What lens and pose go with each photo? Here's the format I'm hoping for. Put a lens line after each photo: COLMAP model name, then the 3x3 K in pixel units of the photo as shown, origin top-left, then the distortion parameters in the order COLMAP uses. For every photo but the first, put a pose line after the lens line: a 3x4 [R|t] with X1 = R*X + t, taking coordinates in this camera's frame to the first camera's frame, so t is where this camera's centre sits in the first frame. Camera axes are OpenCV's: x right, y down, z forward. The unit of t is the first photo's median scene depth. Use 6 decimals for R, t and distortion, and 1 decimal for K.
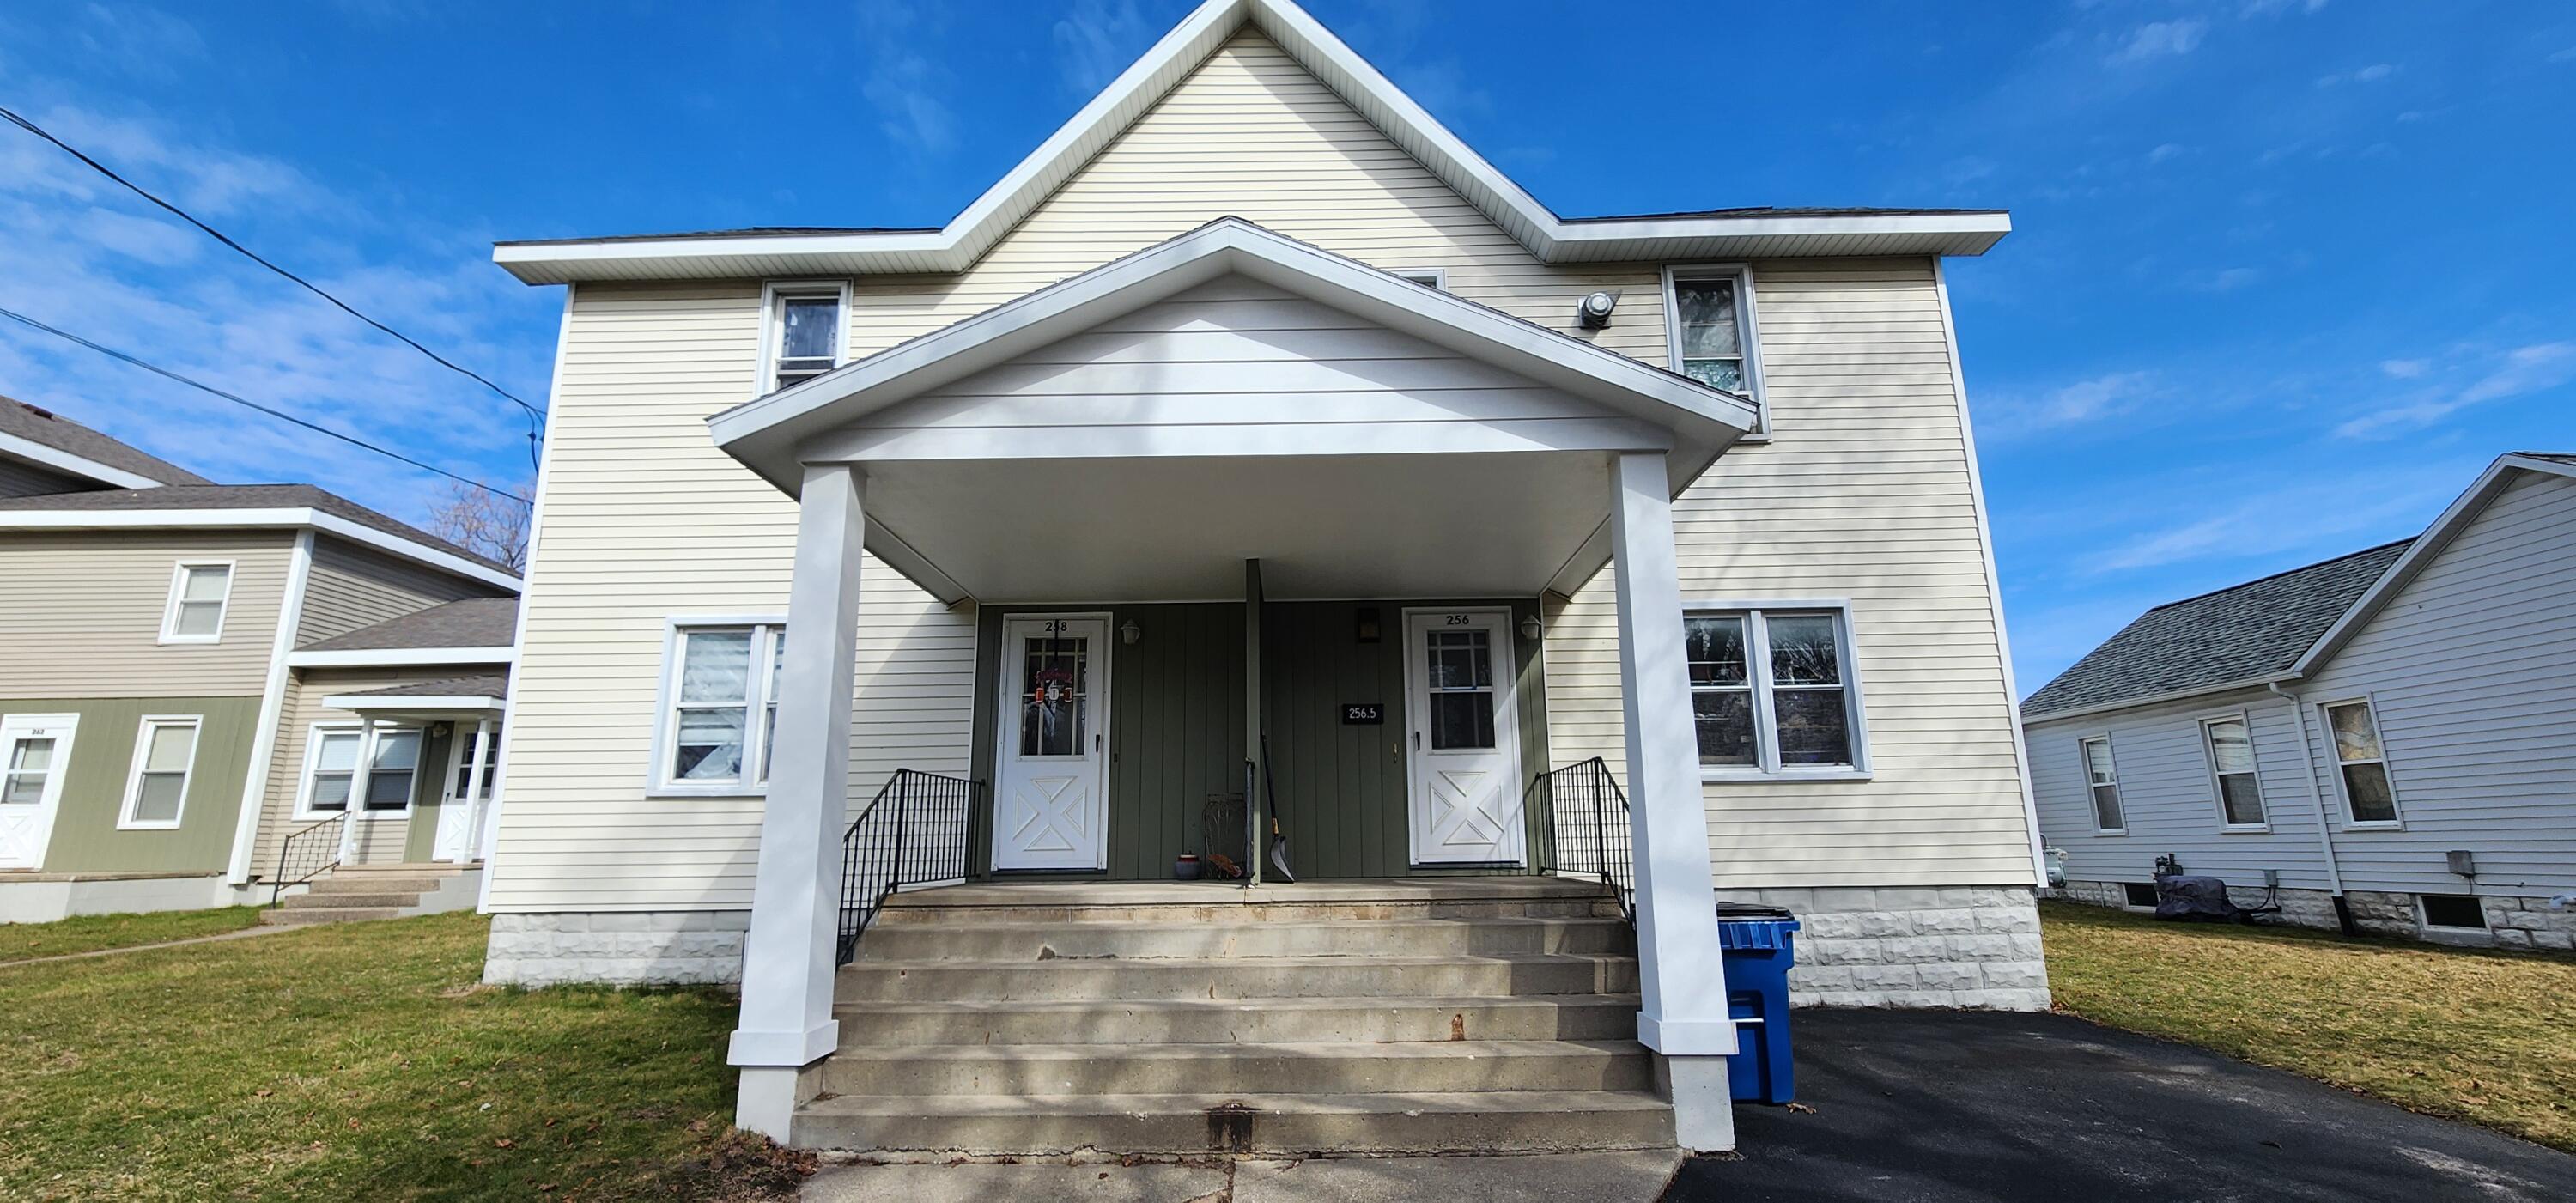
lens RADIAL K [[1066.7, 0, 1288.0], [0, 1066.7, 601.5], [0, 0, 1]] dist [0.000795, 0.000408]
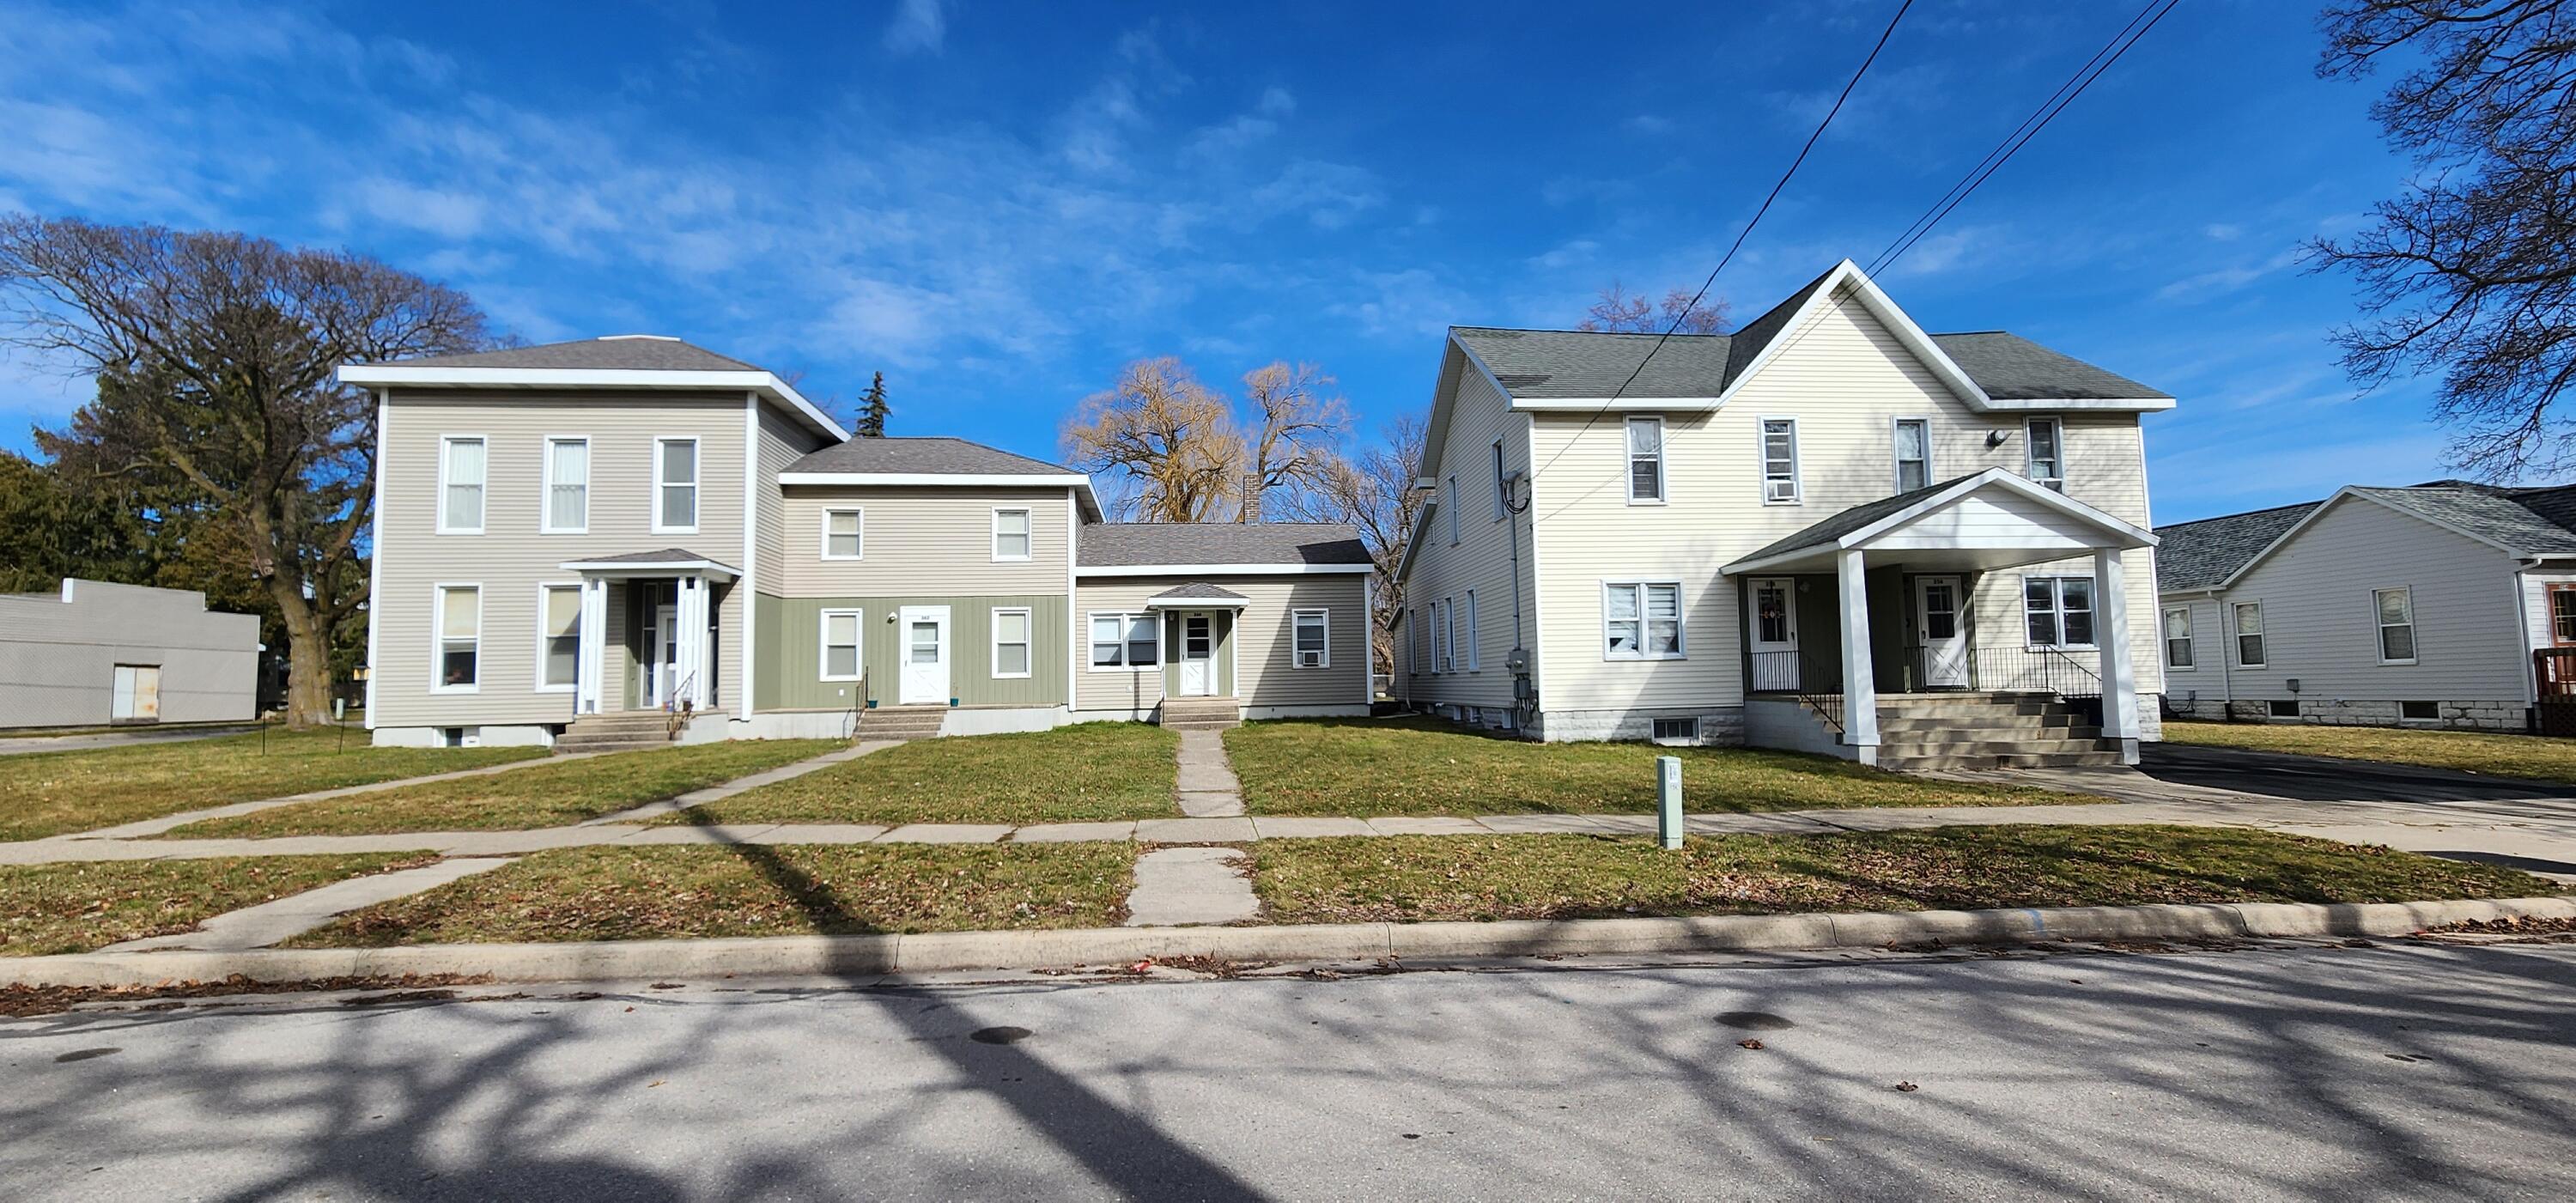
lens RADIAL K [[1079.5, 0, 1288.0], [0, 1079.5, 601.5], [0, 0, 1]] dist [0.001073, 0.000691]
pose [[0.993241, 0.000102, 0.116068, -1.403421], [-0.016763, 0.989642, 0.142578, -0.232578], [-0.114851, -0.143560, 0.982955, -1.048669]]
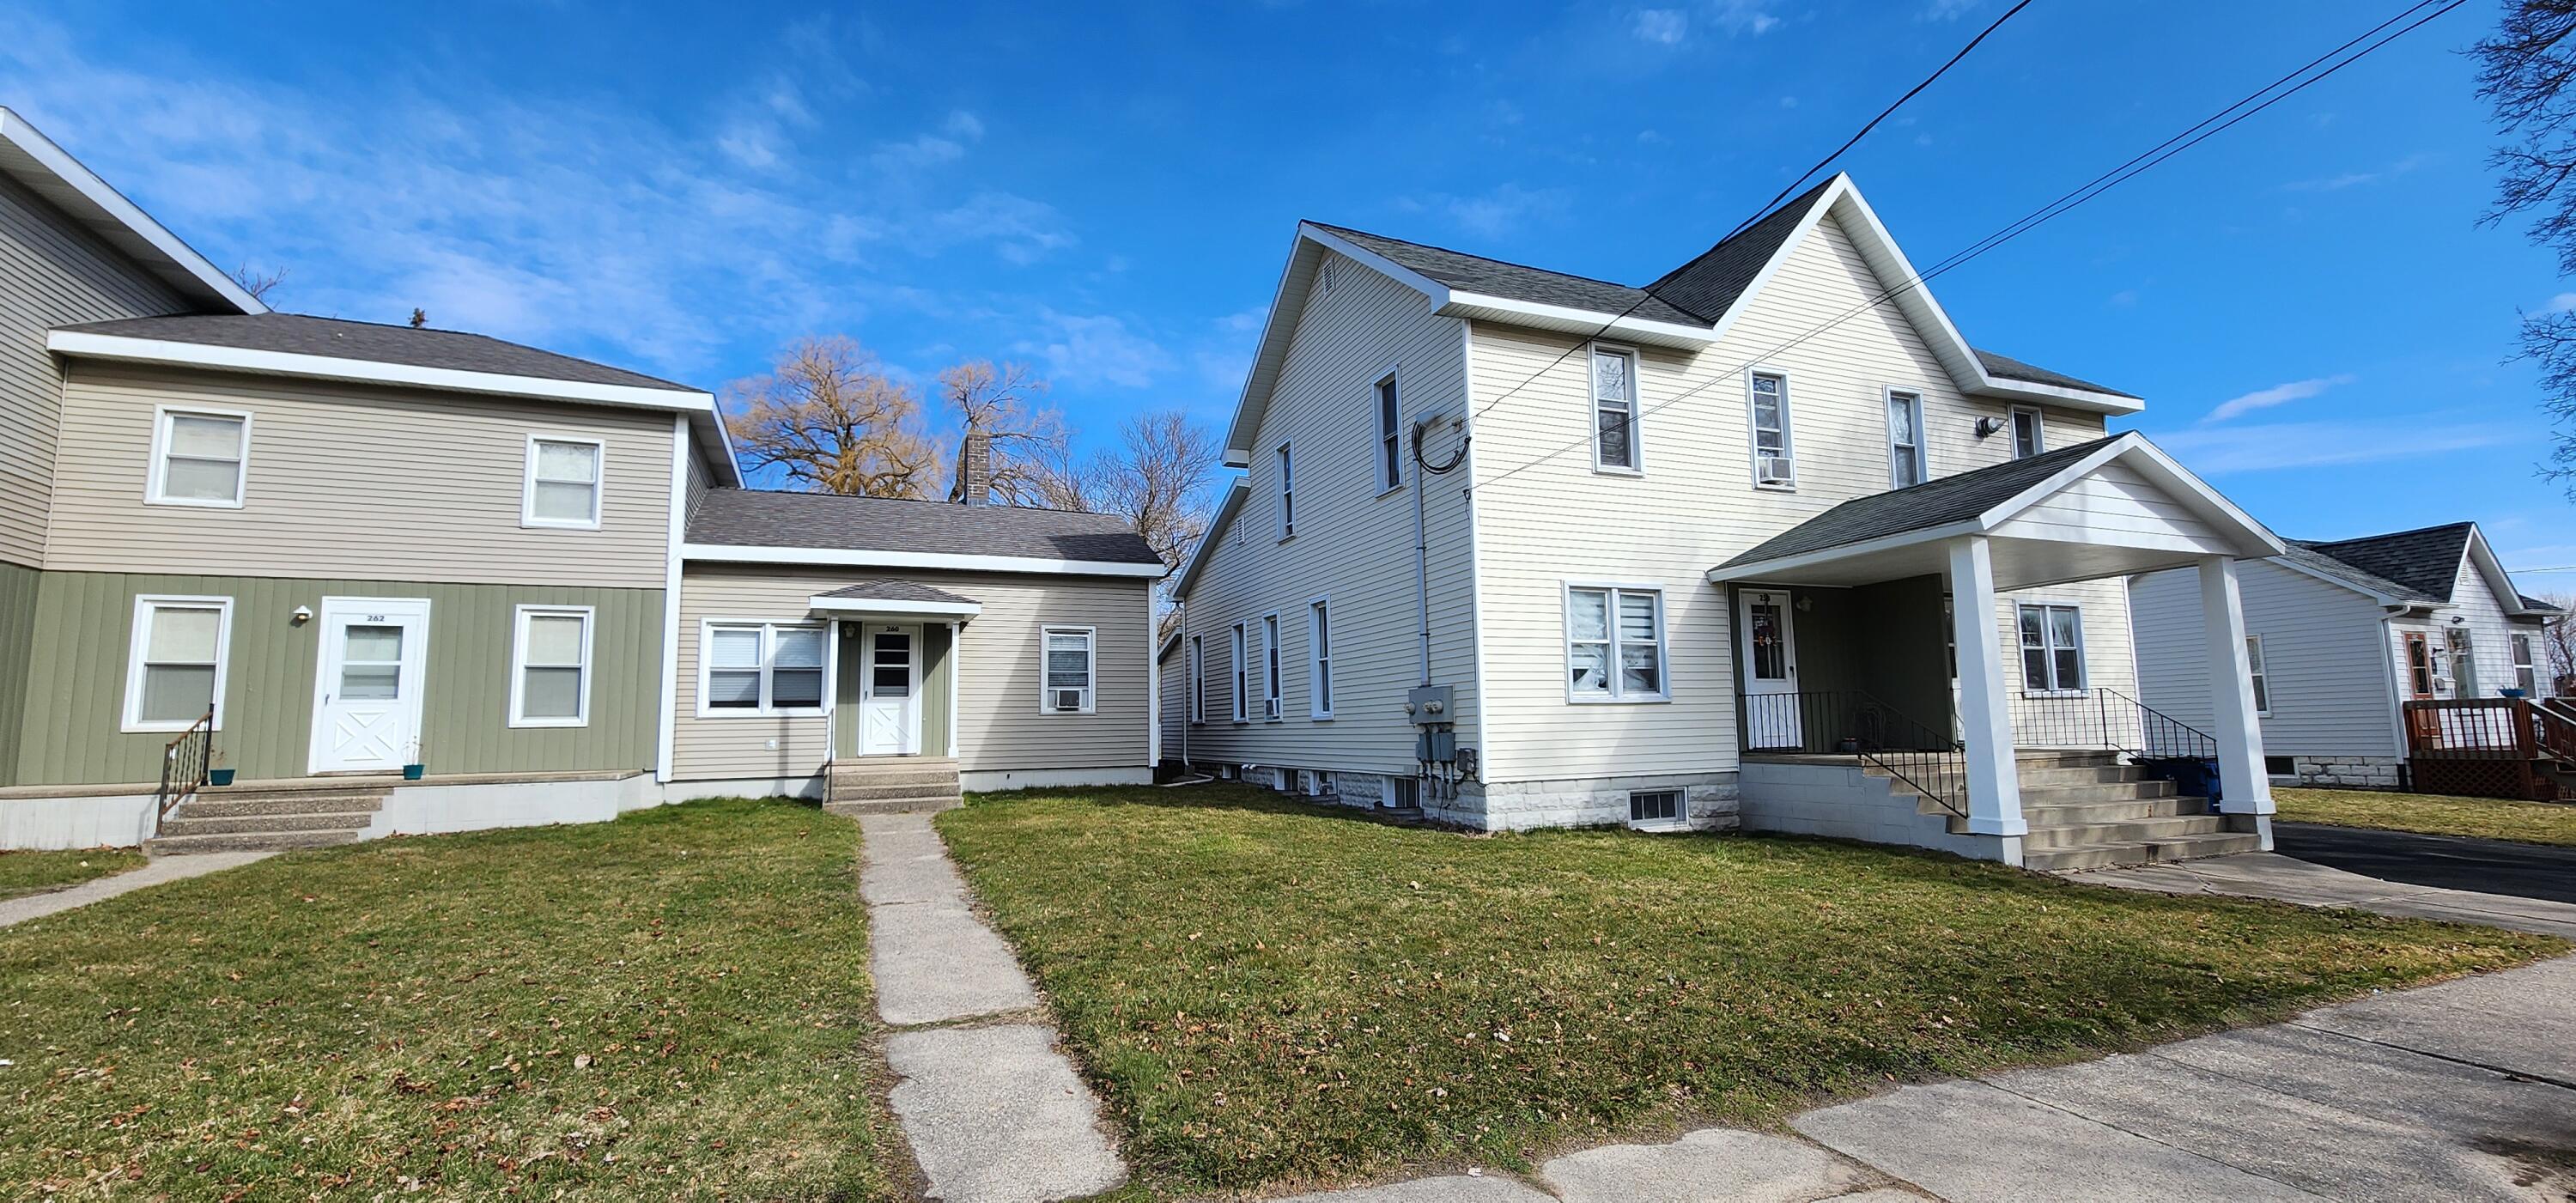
lens RADIAL K [[1079.5, 0, 1288.0], [0, 1079.5, 601.5], [0, 0, 1]] dist [0.001073, 0.000691]
pose [[0.914792, 0.041984, 0.401738, -1.433024], [-0.081608, 0.993284, 0.082022, -0.043018], [-0.395596, -0.107818, 0.912074, -0.174786]]
